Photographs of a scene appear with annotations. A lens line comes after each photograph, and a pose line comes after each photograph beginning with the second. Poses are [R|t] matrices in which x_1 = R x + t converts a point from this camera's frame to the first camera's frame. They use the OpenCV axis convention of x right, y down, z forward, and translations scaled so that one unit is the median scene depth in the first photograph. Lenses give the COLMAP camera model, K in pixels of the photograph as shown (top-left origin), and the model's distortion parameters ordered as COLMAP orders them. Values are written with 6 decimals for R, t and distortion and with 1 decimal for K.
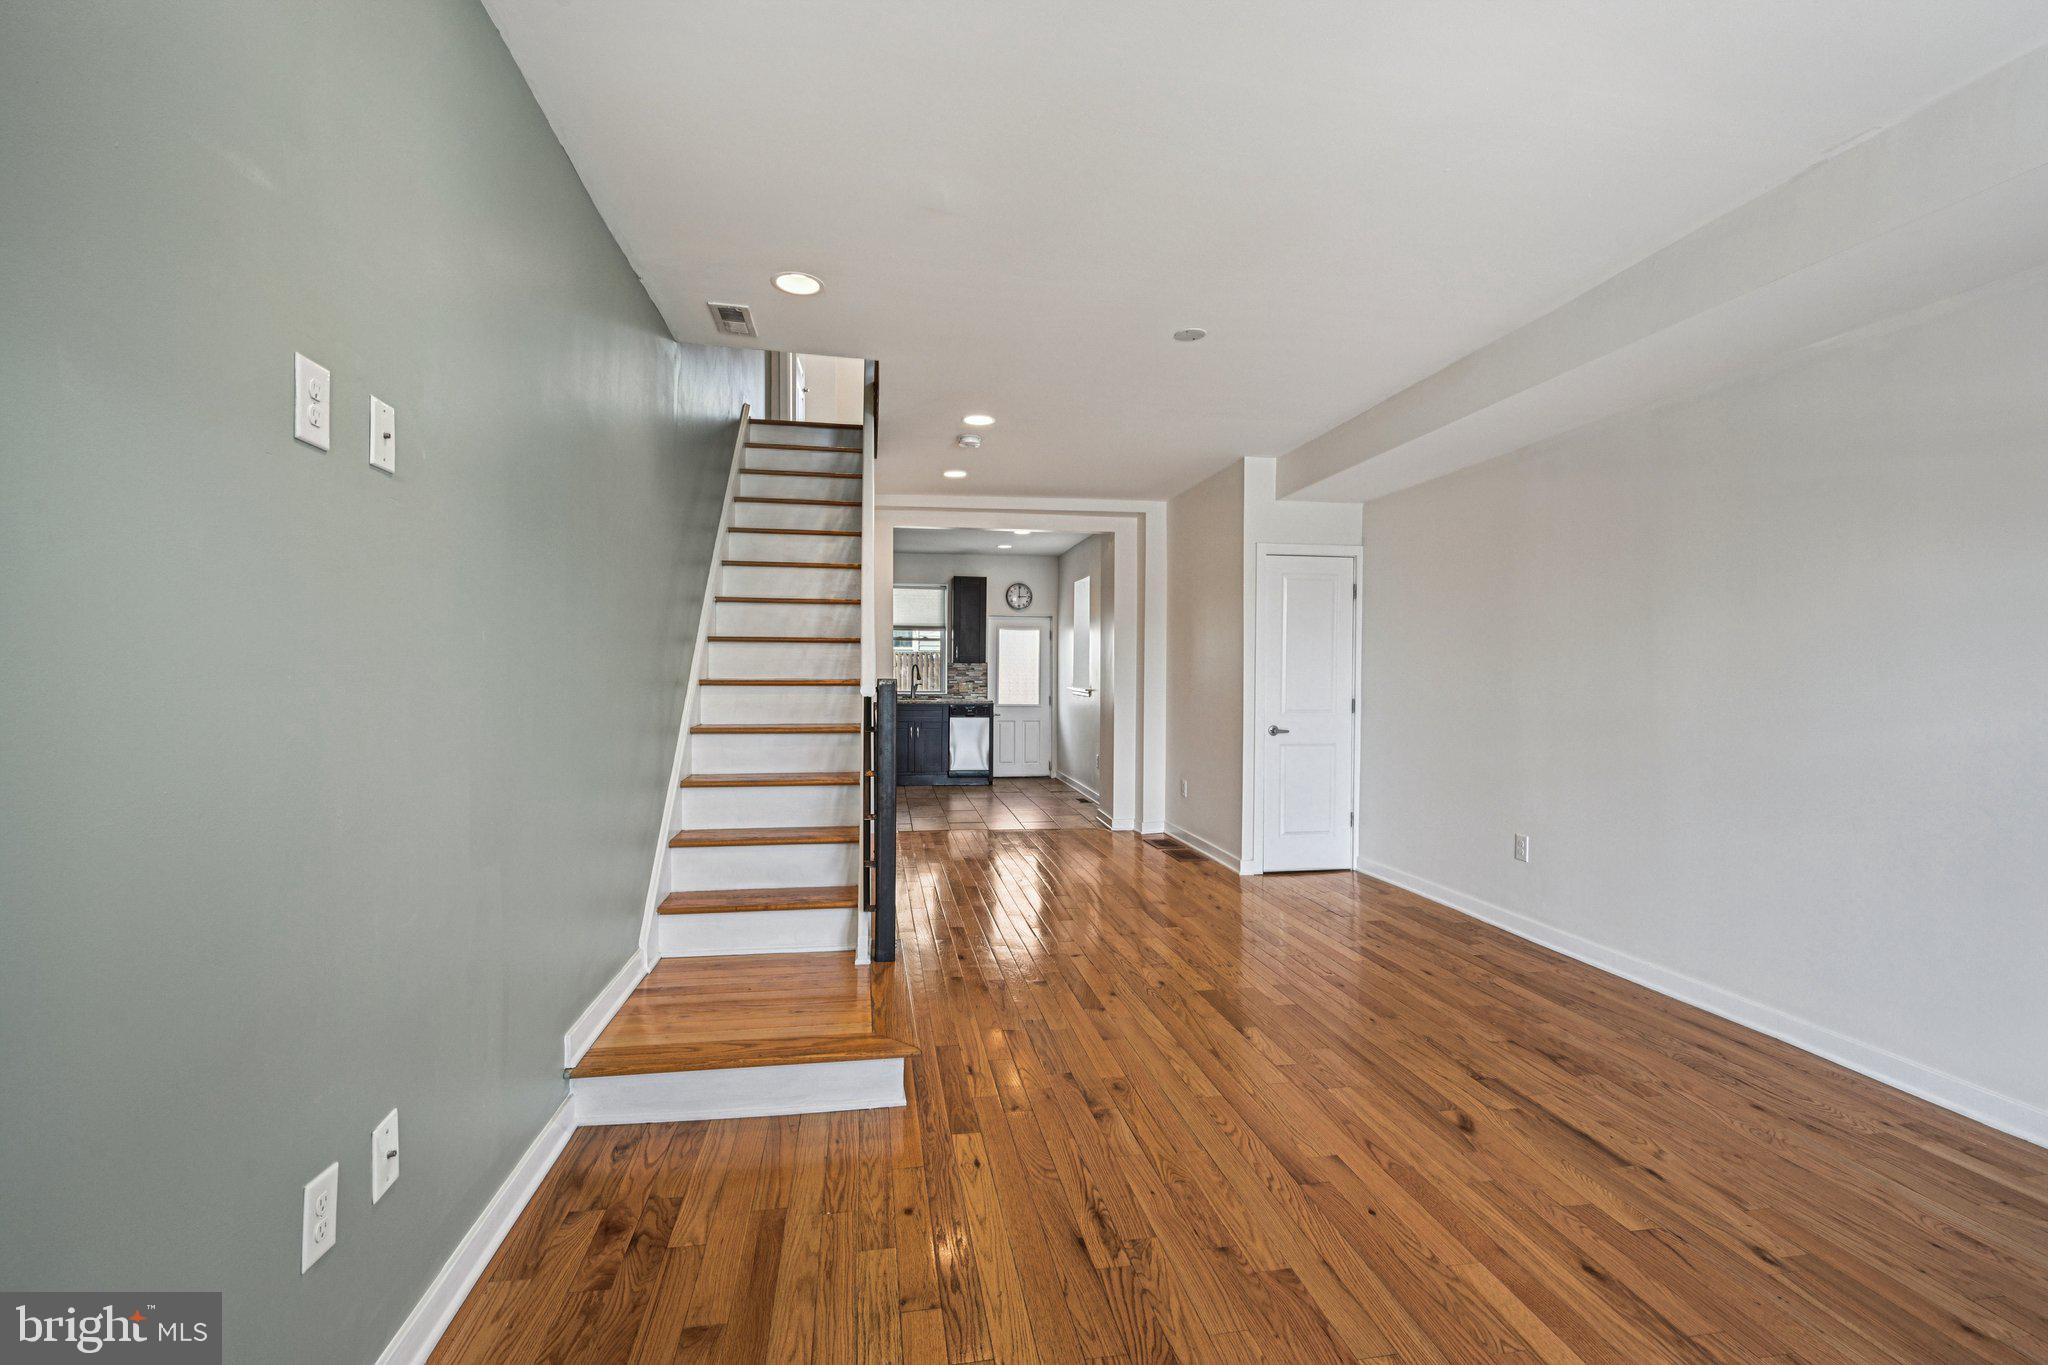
lens RADIAL K [[908.5, 0, 1024.0], [0, 908.5, 676.6], [0, 0, 1]] dist [-0.001668, -0.000377]
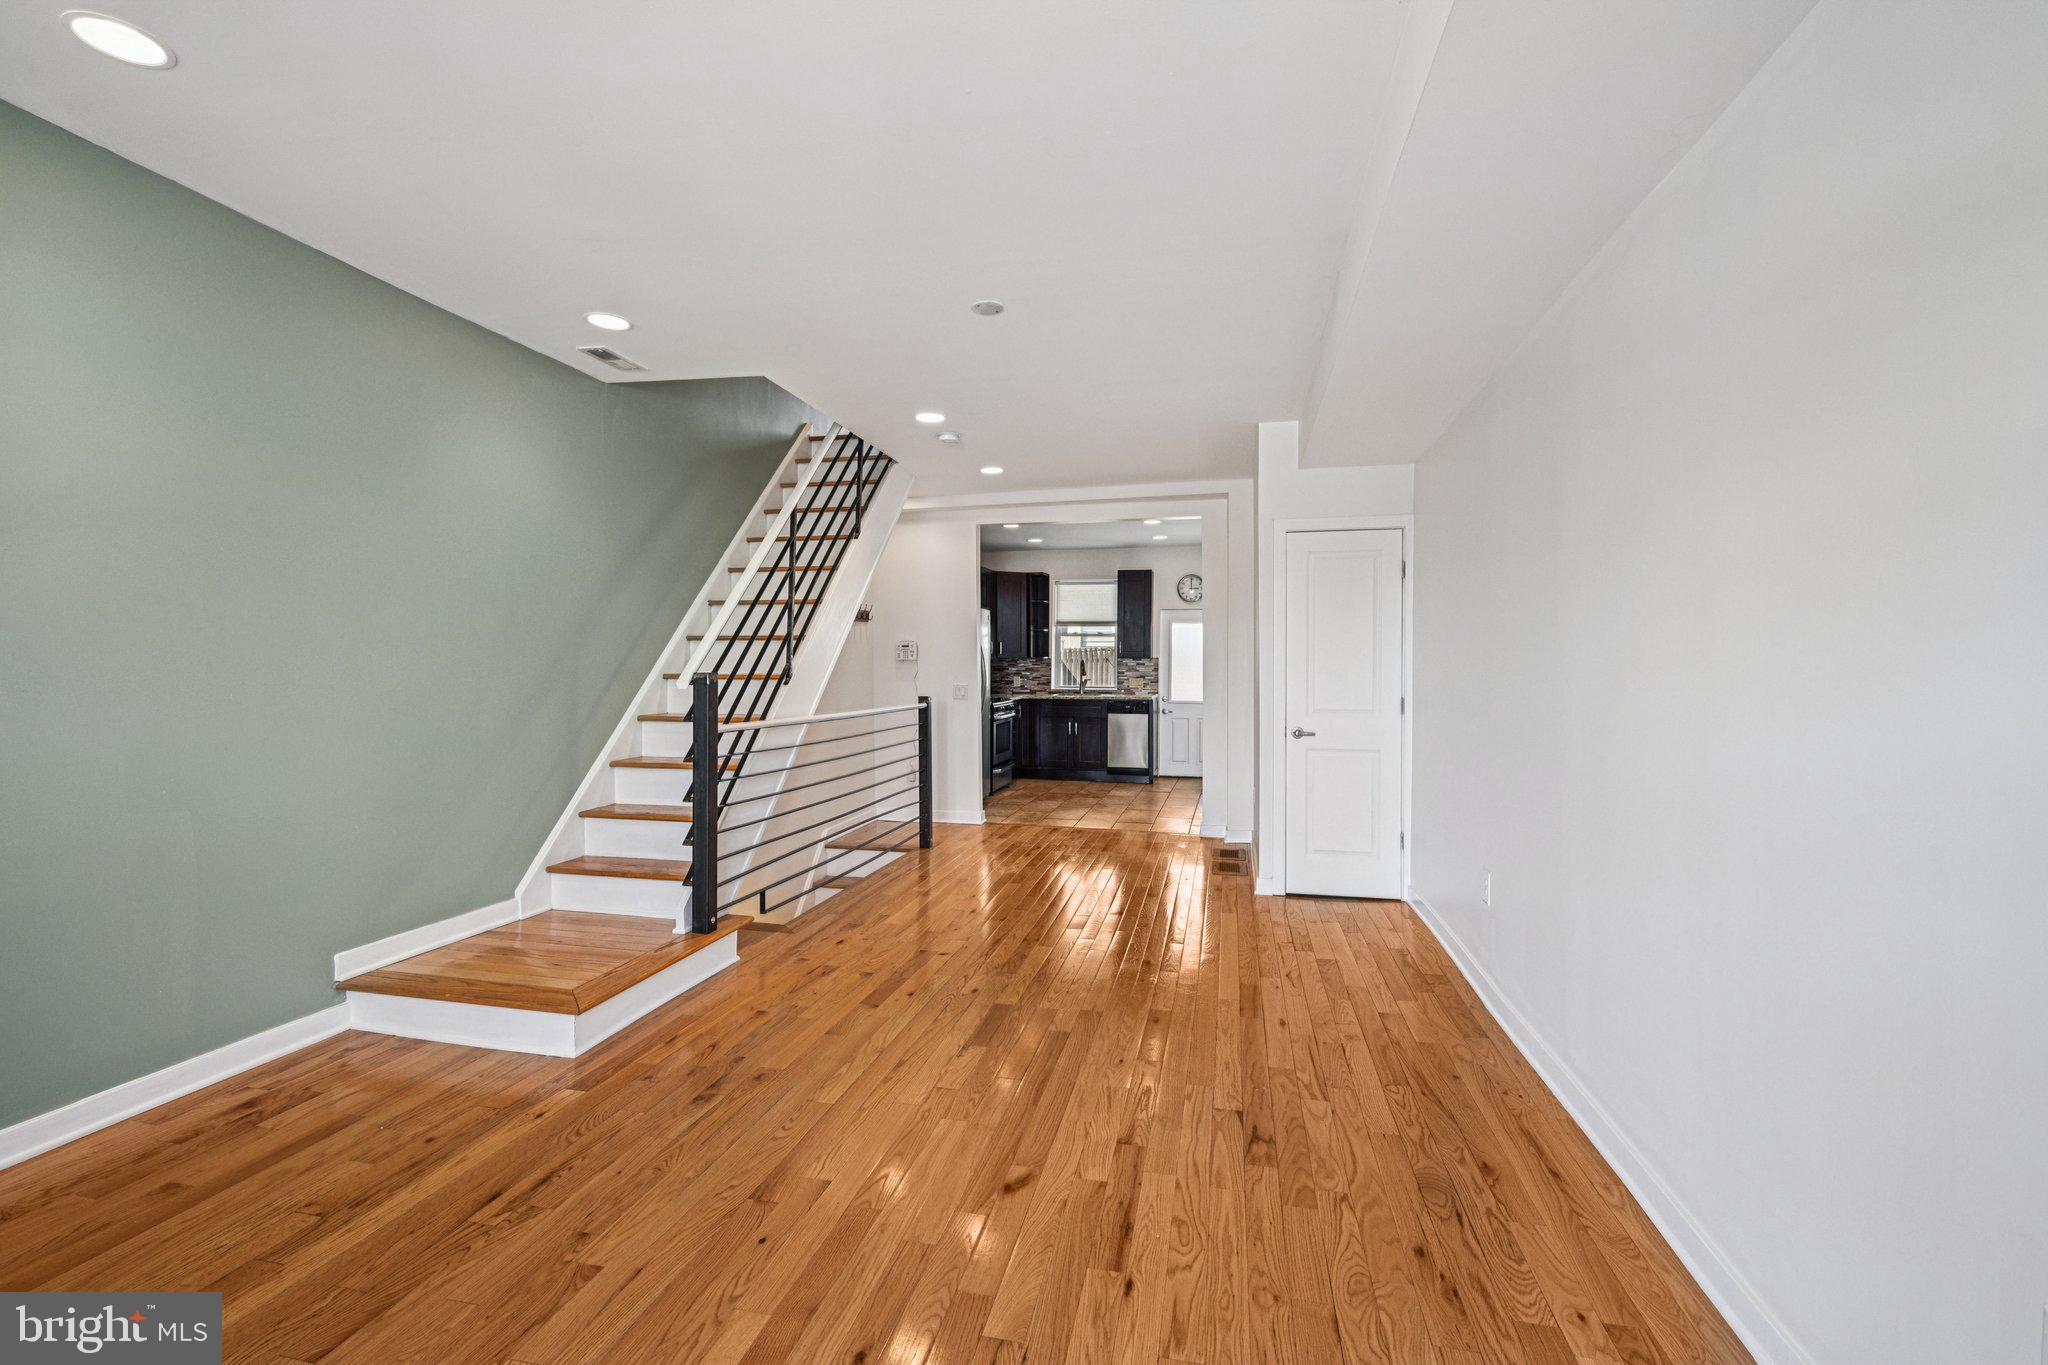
lens RADIAL K [[908.5, 0, 1021.5], [0, 908.5, 675.5], [0, 0, 1]] dist [-0.001668, -0.000377]
pose [[0.921453, 0.000960, -0.388489, 0.565936], [0.000131, 0.999996, 0.002782, 0.002623], [0.388491, -0.002615, 0.921449, 0.138018]]
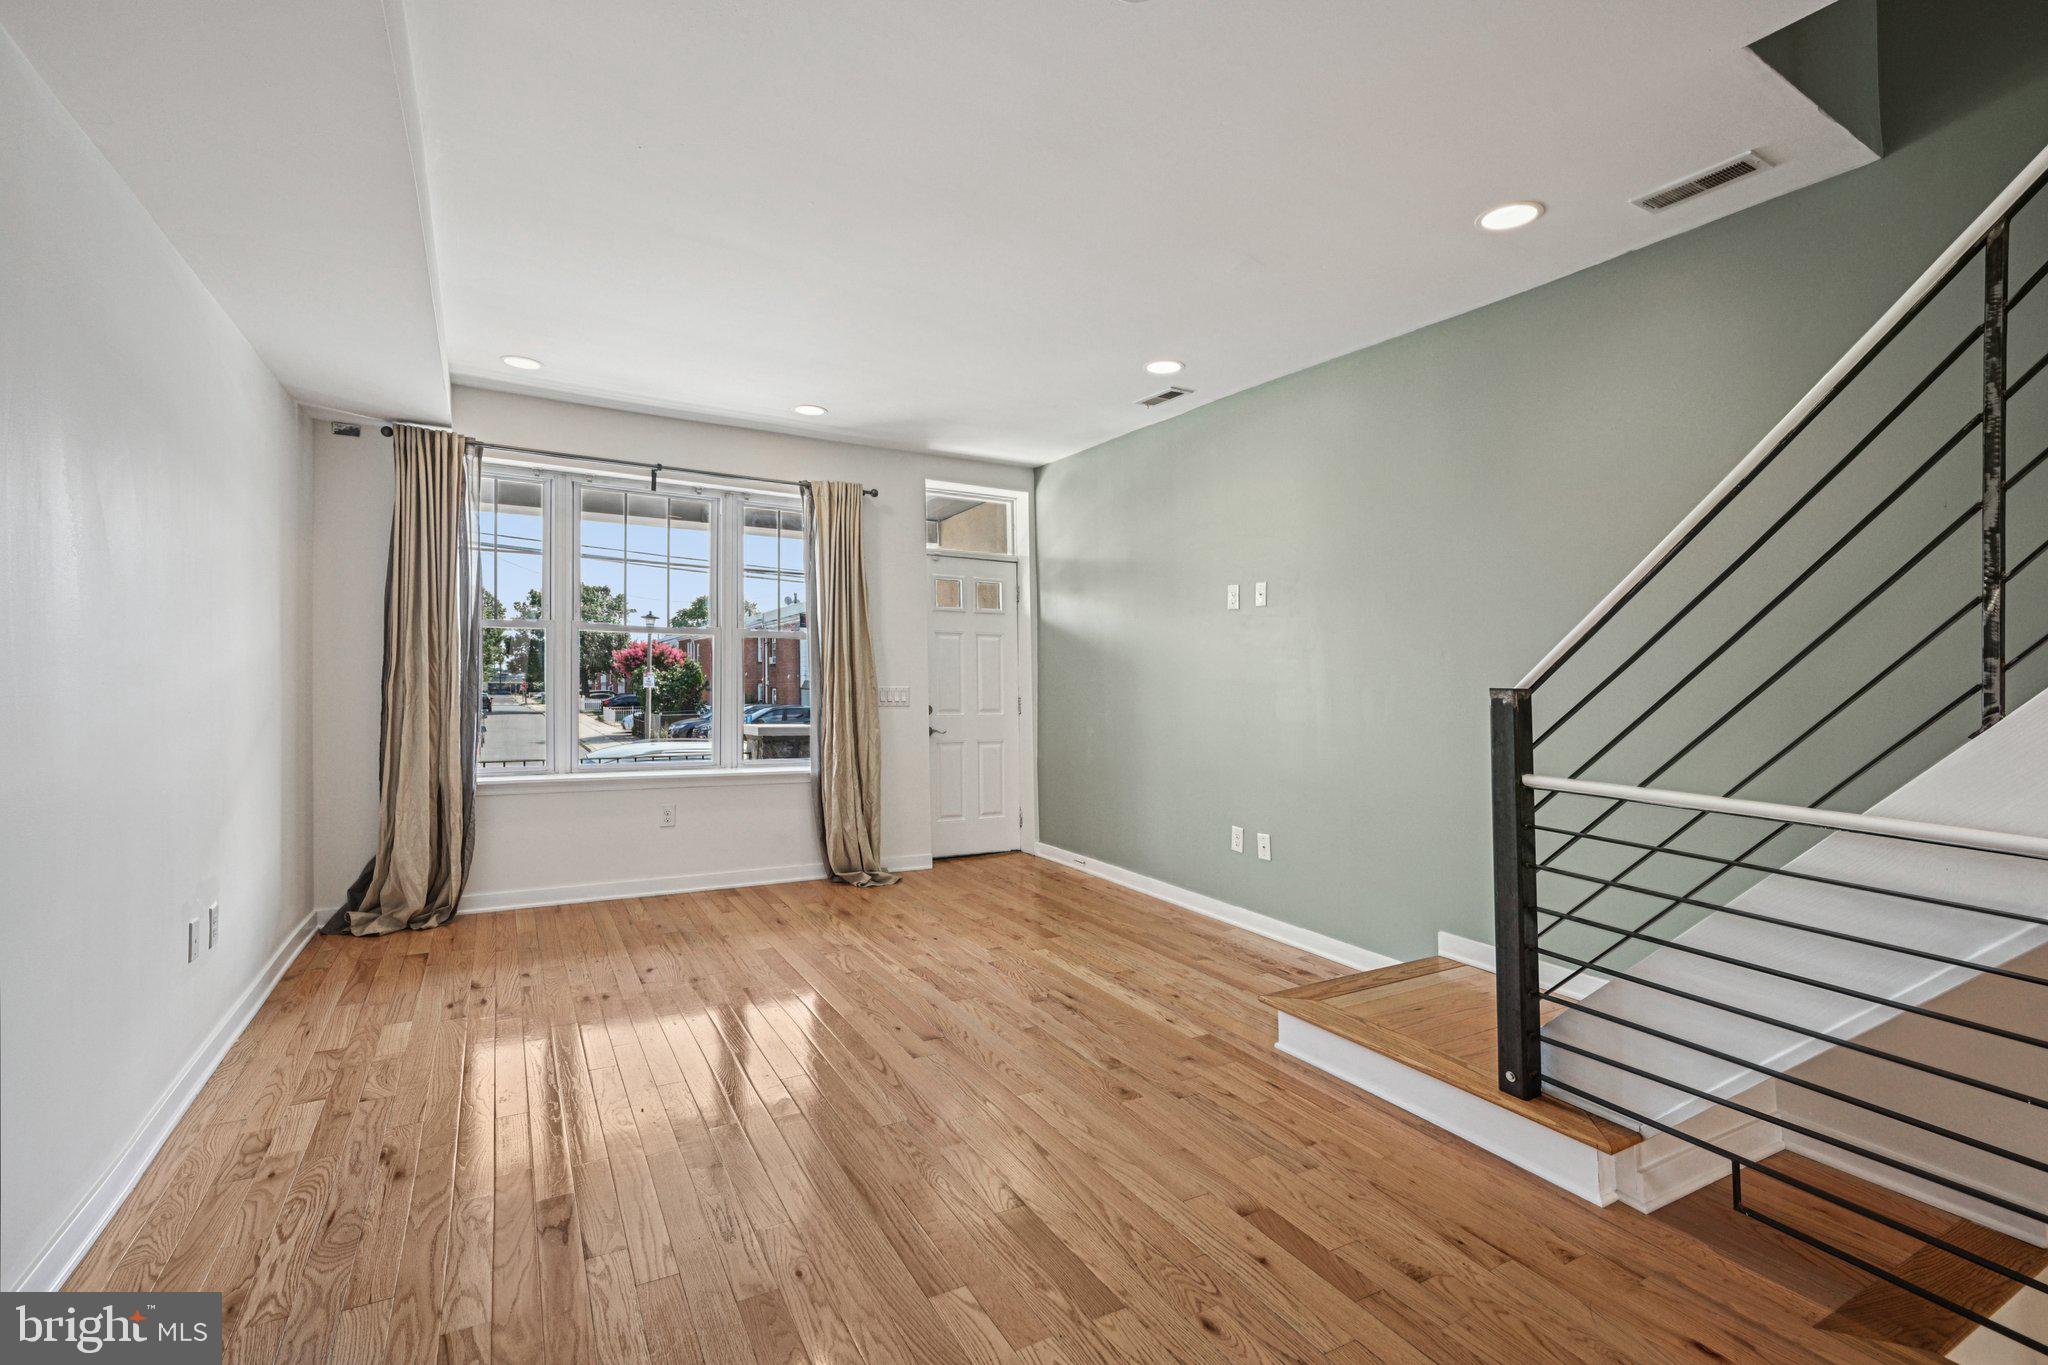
lens RADIAL K [[908.5, 0, 1021.5], [0, 908.5, 684.8], [0, 0, 1]] dist [-0.001668, -0.000377]
pose [[-0.940810, -0.017796, -0.338468, 0.401038], [-0.022220, 0.999711, 0.009200, 0.008491], [0.338206, 0.016176, -0.940933, 1.390441]]
